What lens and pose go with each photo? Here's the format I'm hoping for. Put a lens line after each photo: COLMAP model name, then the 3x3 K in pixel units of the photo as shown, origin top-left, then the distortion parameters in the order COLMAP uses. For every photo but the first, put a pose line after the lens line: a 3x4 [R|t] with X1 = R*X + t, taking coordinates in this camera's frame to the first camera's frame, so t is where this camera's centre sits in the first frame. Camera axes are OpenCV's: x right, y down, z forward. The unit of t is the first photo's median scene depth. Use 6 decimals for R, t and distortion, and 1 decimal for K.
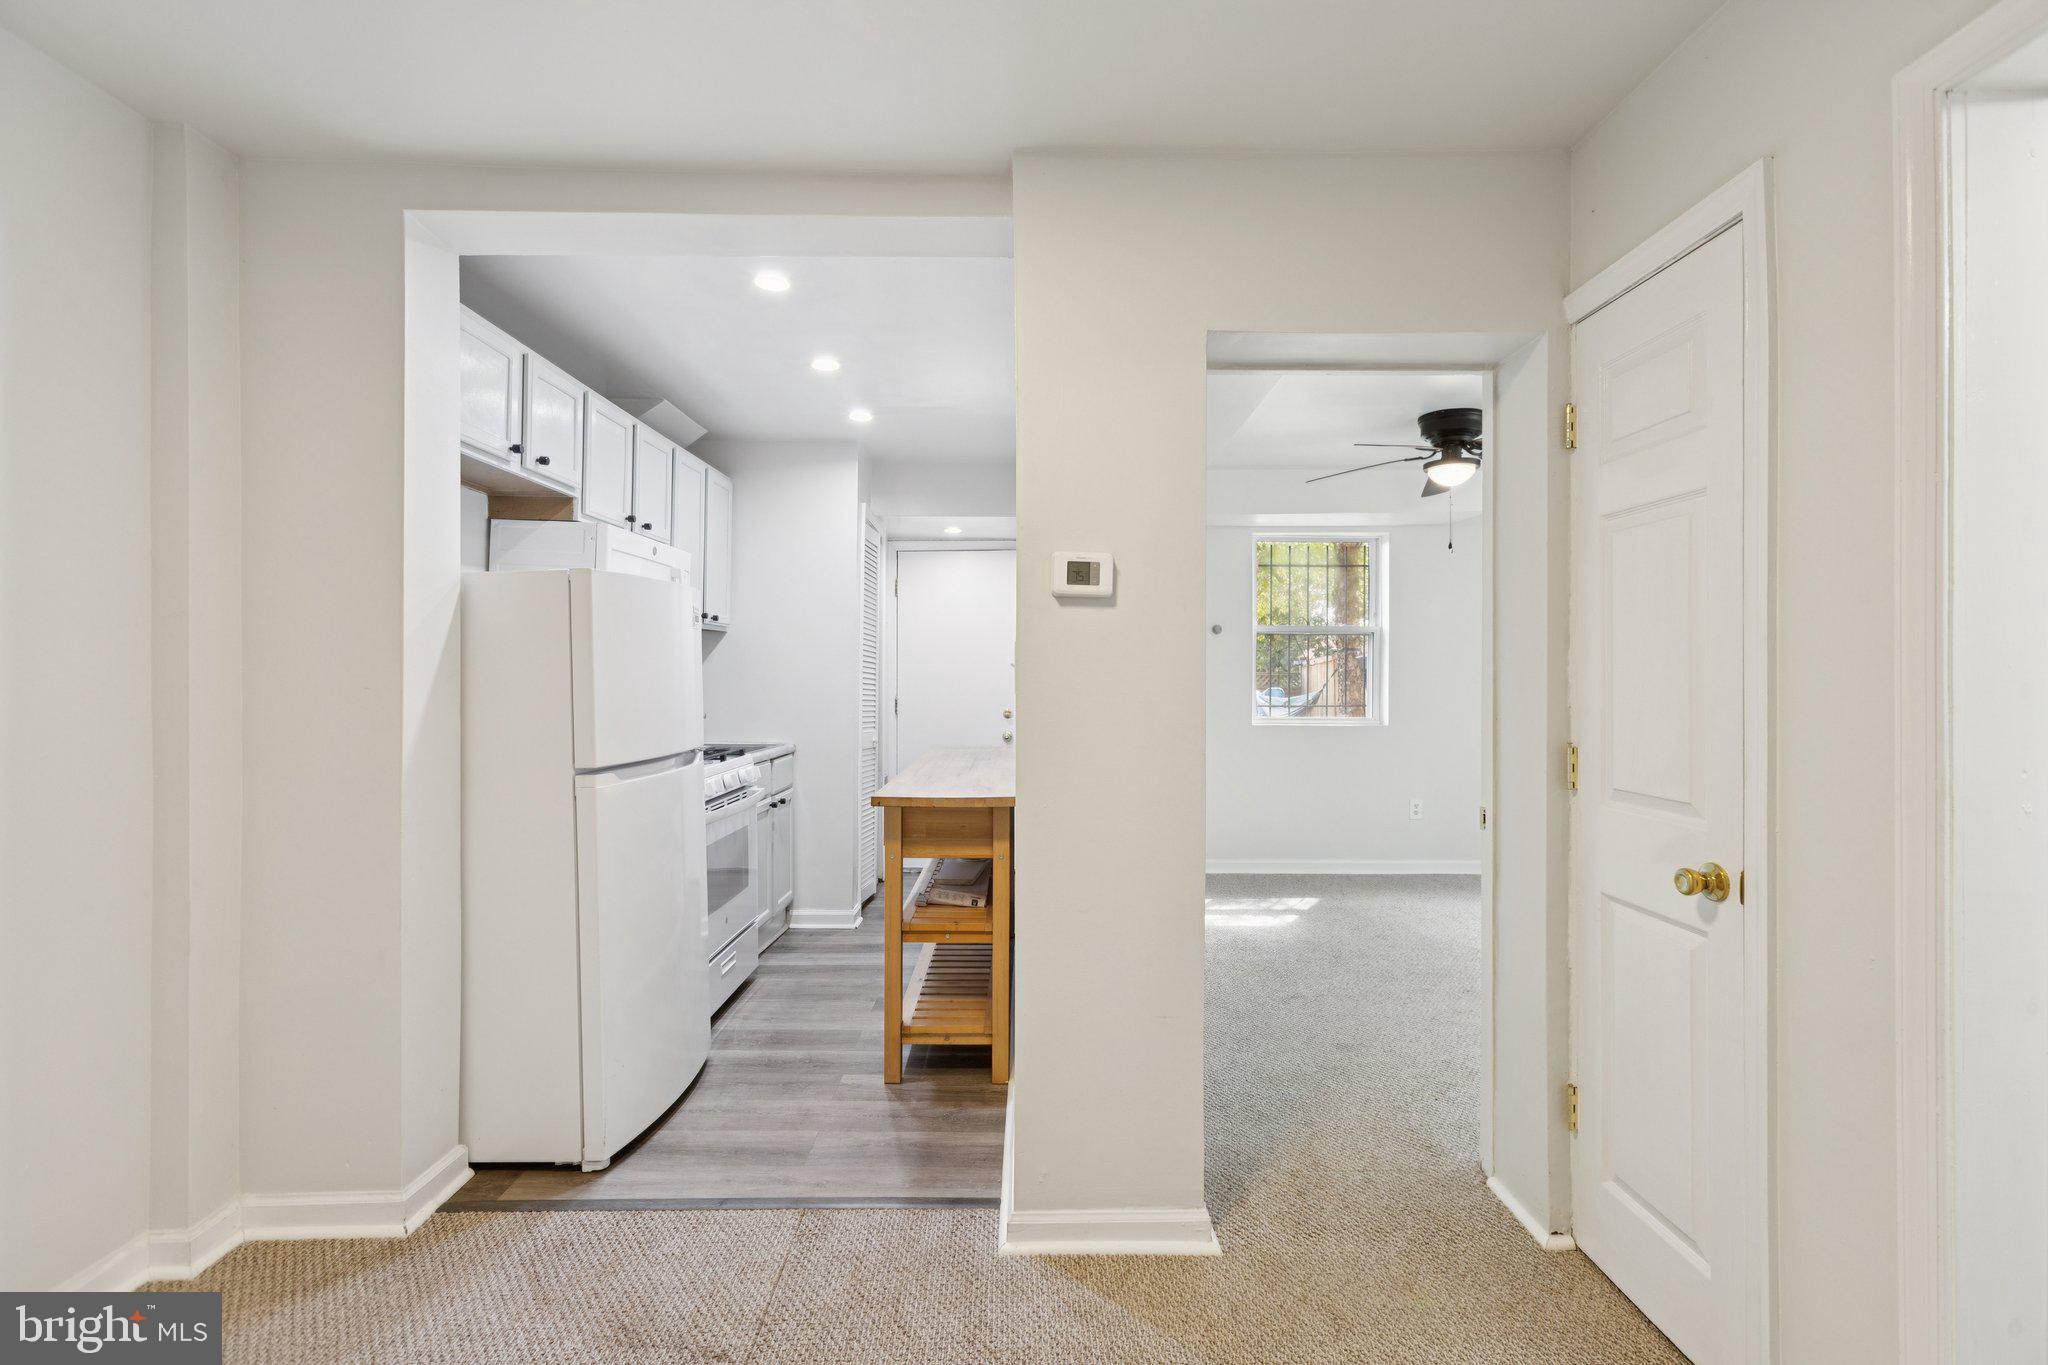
lens RADIAL K [[918.3, 0, 1029.9], [0, 918.3, 675.1], [0, 0, 1]] dist [-0.025091, 0.018694]
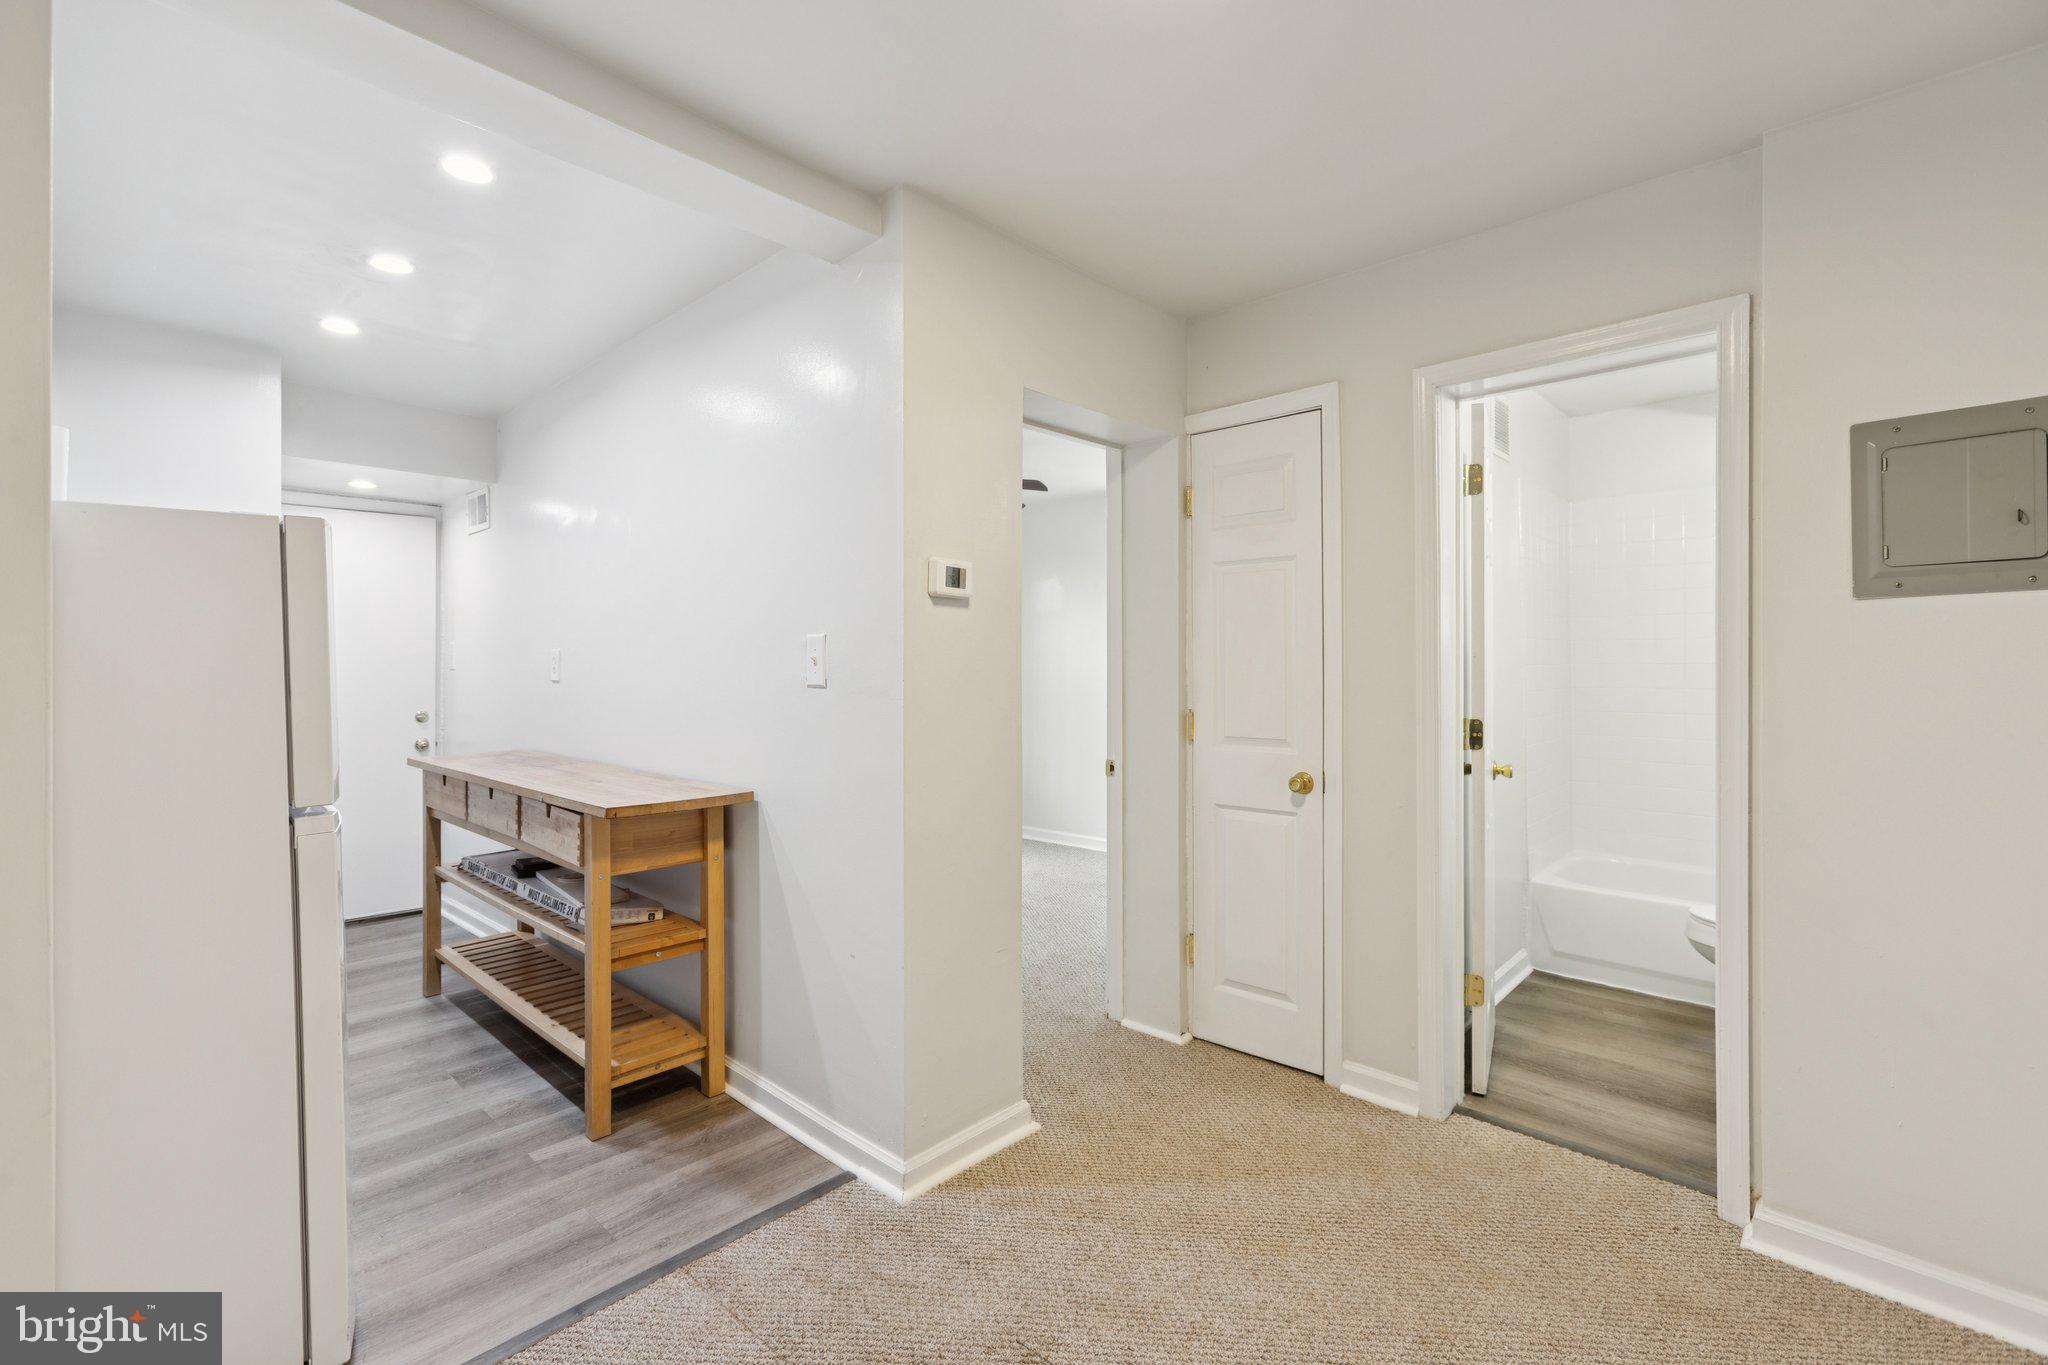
lens RADIAL K [[906.6, 0, 1057.0], [0, 906.6, 665.4], [0, 0, 1]] dist [-0.023567, 0.017854]
pose [[0.678018, -0.004599, 0.735031, -0.476406], [0.005830, 0.999983, 0.000879, -0.001044], [-0.735022, 0.003689, 0.678033, 0.097806]]
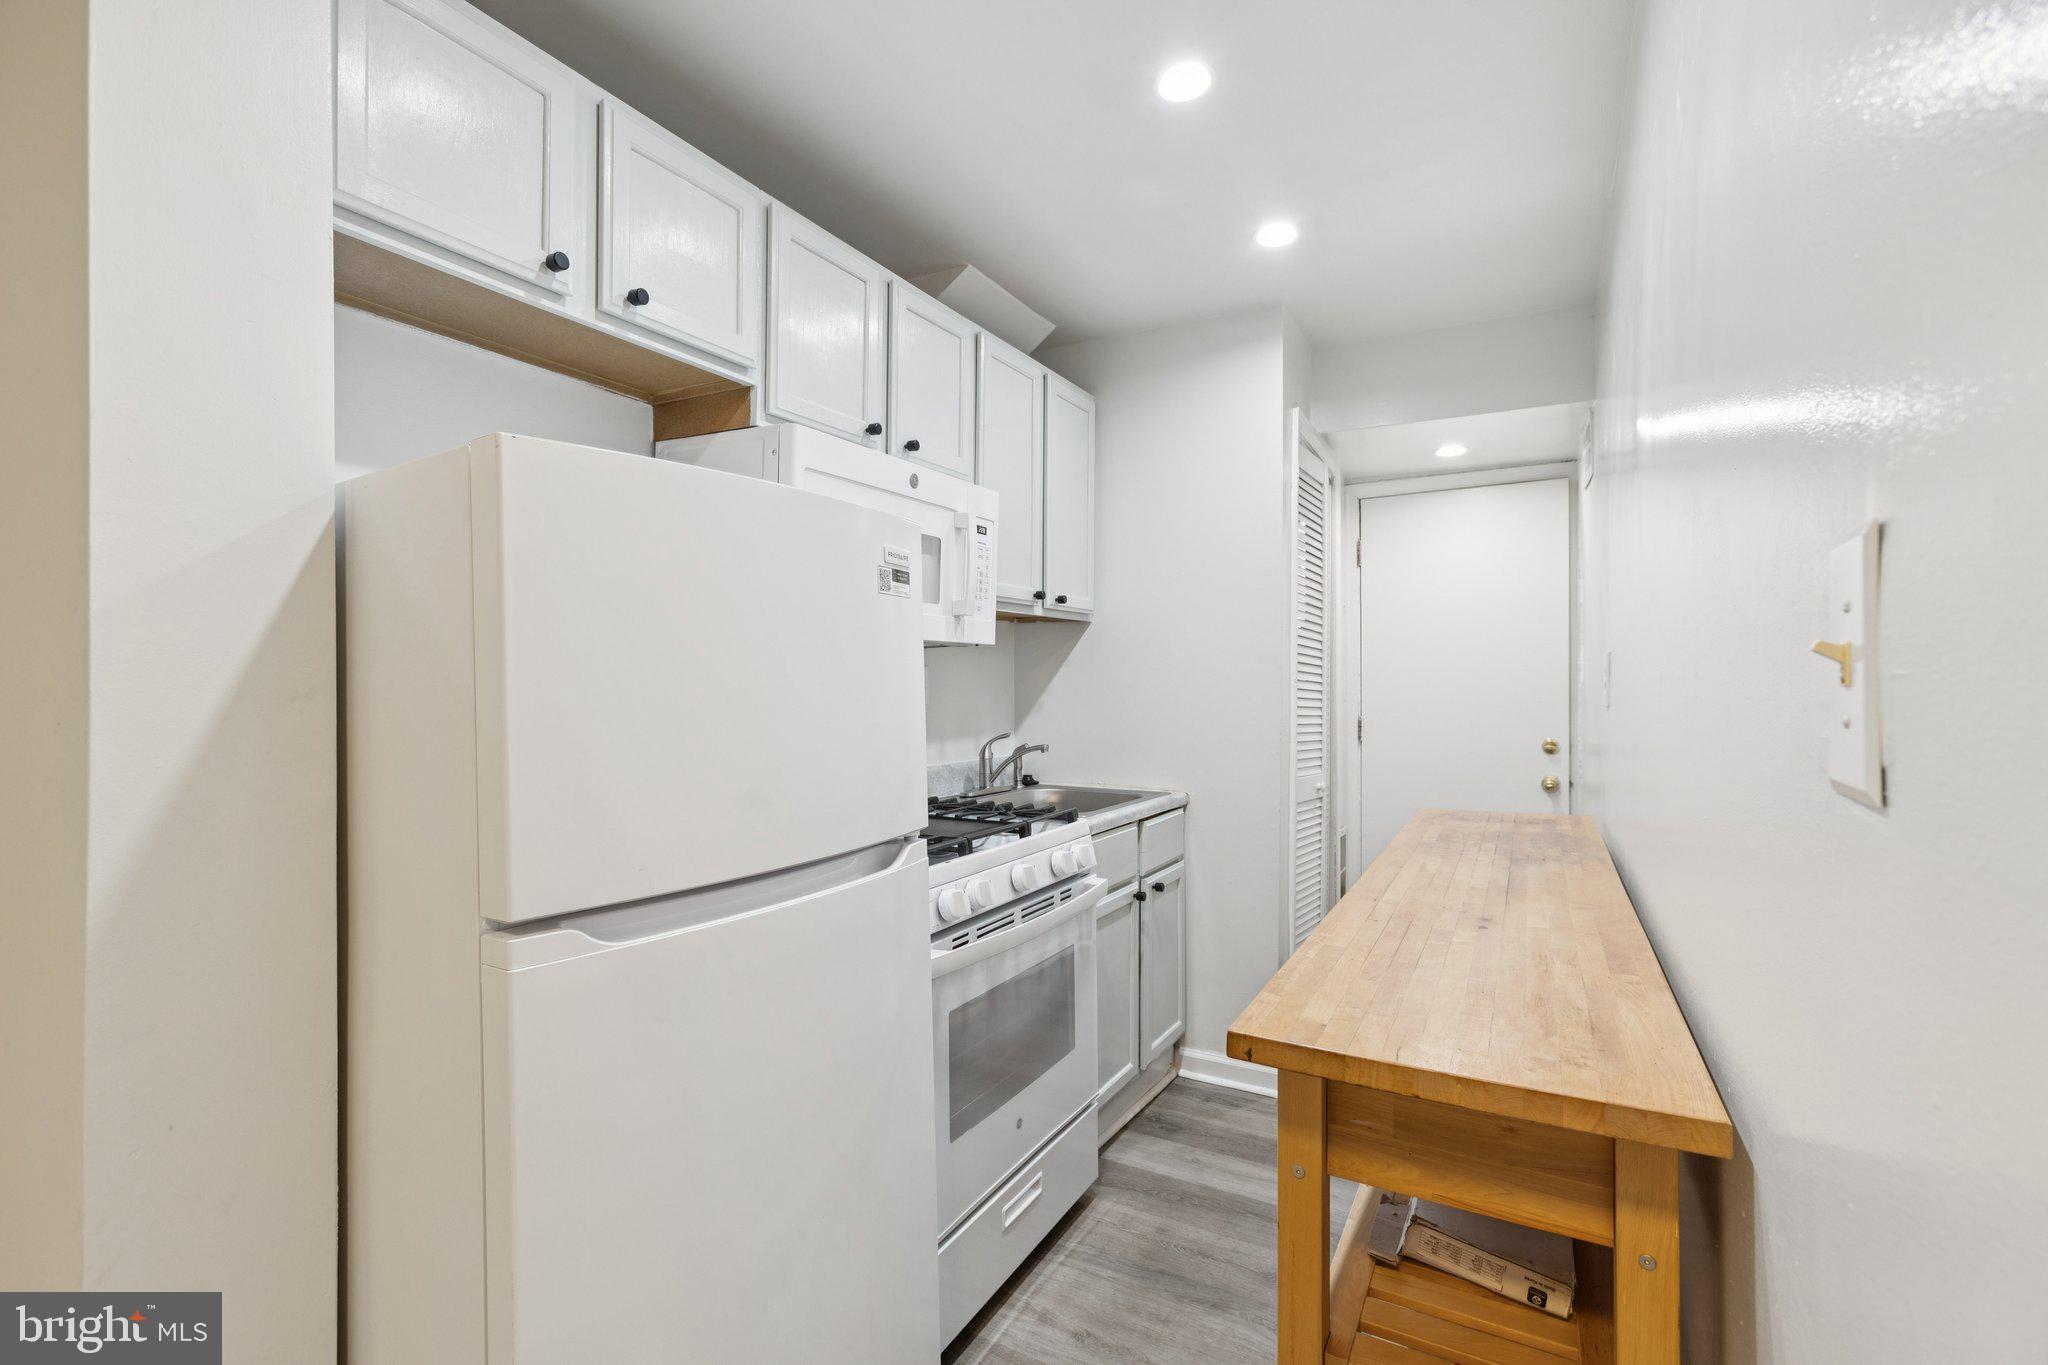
lens RADIAL K [[921.7, 0, 1011.3], [0, 921.7, 672.7], [0, 0, 1]] dist [-0.028434, 0.019253]
pose [[0.865273, -0.007014, -0.501252, -0.061462], [0.001874, 0.999940, -0.010758, -0.003624], [0.501298, 0.008369, 0.865234, 0.605829]]
